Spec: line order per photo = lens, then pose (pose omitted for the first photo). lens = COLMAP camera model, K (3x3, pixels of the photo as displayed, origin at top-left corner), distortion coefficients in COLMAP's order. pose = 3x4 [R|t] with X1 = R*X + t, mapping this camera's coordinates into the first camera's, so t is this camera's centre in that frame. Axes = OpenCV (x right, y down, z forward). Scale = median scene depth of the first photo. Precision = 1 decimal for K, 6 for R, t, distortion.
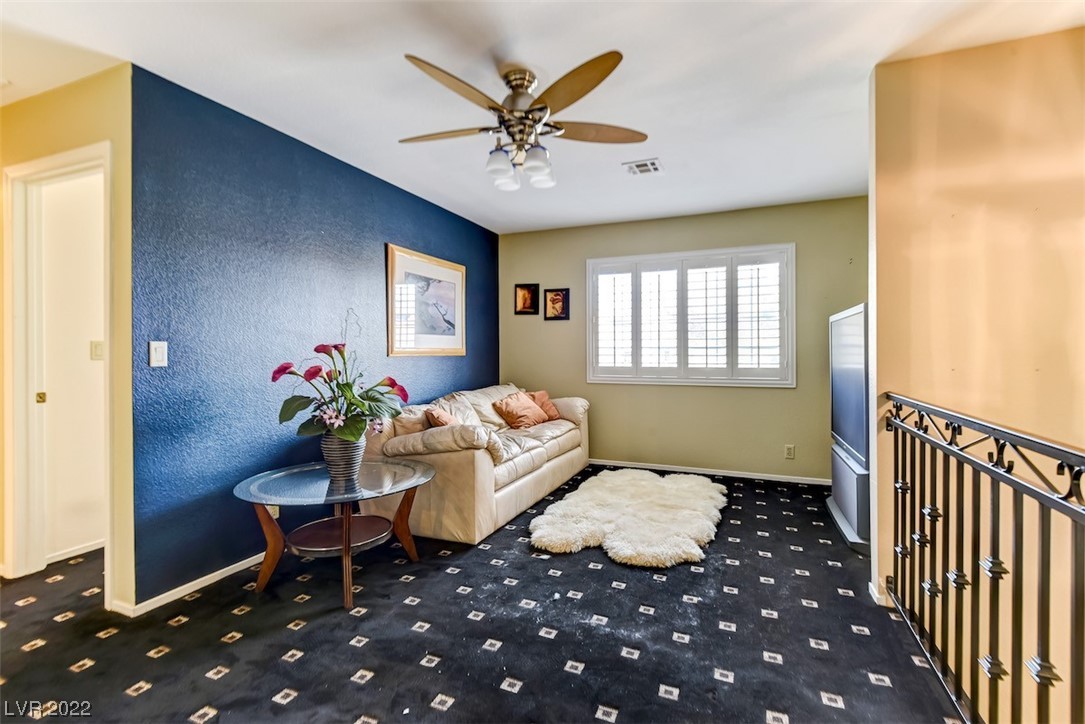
lens RADIAL K [[495.4, 0, 541.2], [0, 495.4, 352.8], [0, 0, 1]] dist [0.001245, -0.000131]
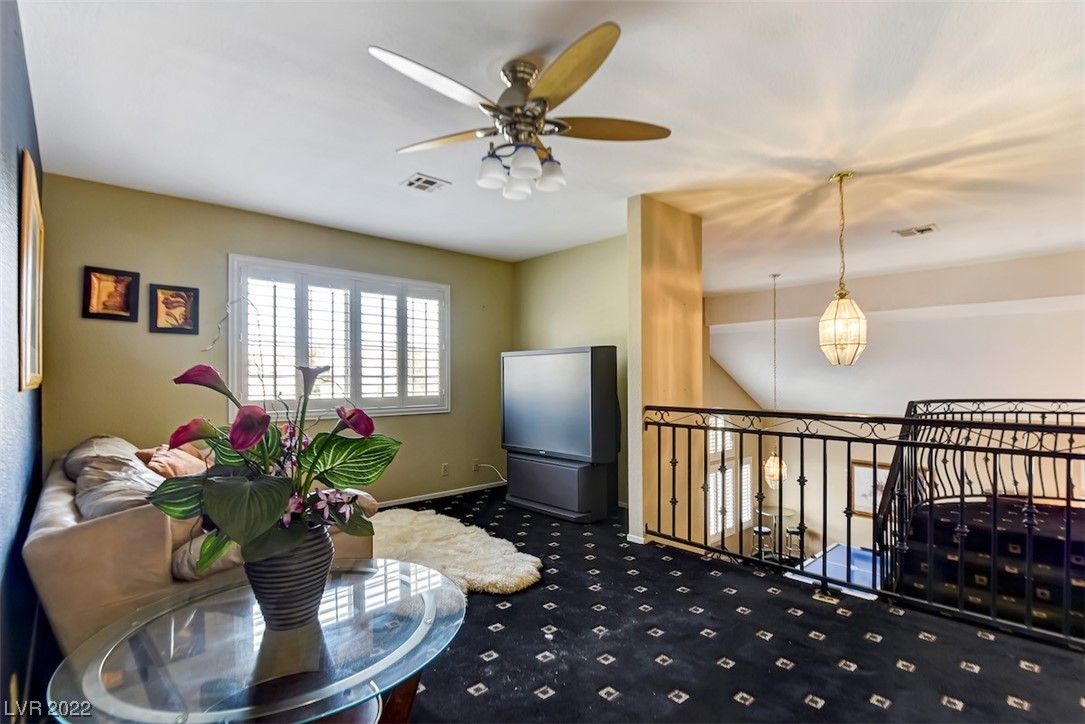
lens RADIAL K [[510.6, 0, 542.0], [0, 510.6, 376.9], [0, 0, 1]] dist [0.003647, -0.011334]
pose [[0.420774, 0.006178, 0.907144, -0.485530], [0.003789, 0.999956, -0.008568, 0.000308], [-0.907158, 0.007043, 0.420732, 0.333829]]
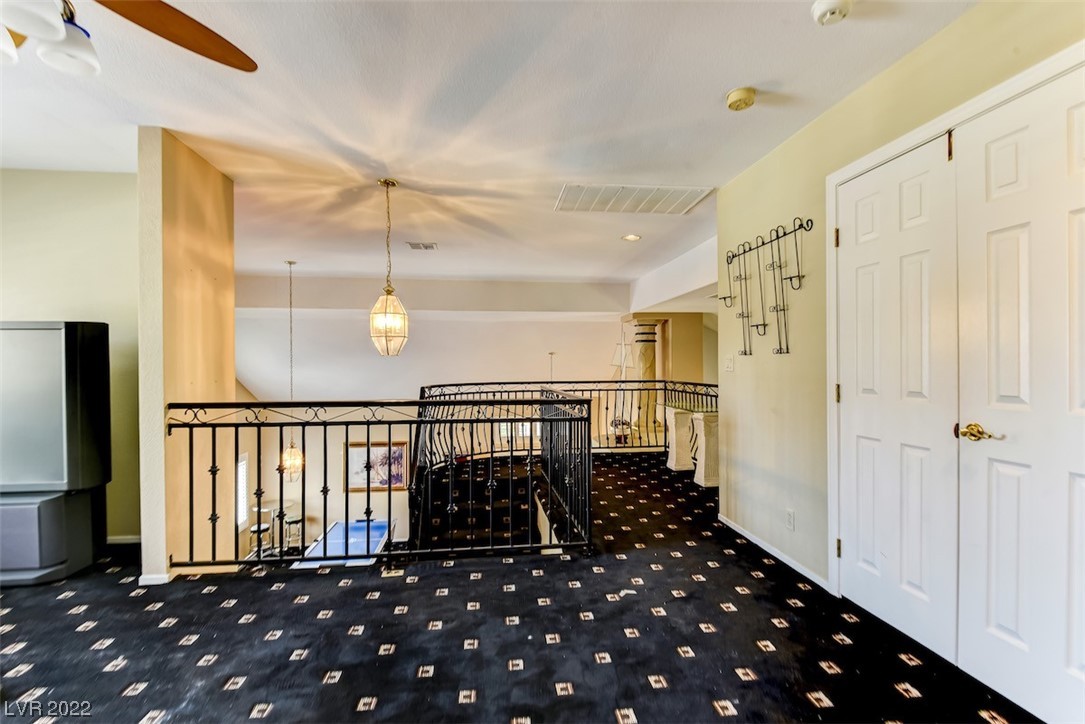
lens RADIAL K [[502.4, 0, 539.9], [0, 502.4, 368.2], [0, 0, 1]] dist [0.016277, -0.020449]
pose [[-0.494360, 0.003643, 0.869250, -0.441084], [0.008441, 0.999964, 0.000610, 0.000252], [-0.869217, 0.007639, -0.494373, 0.442398]]
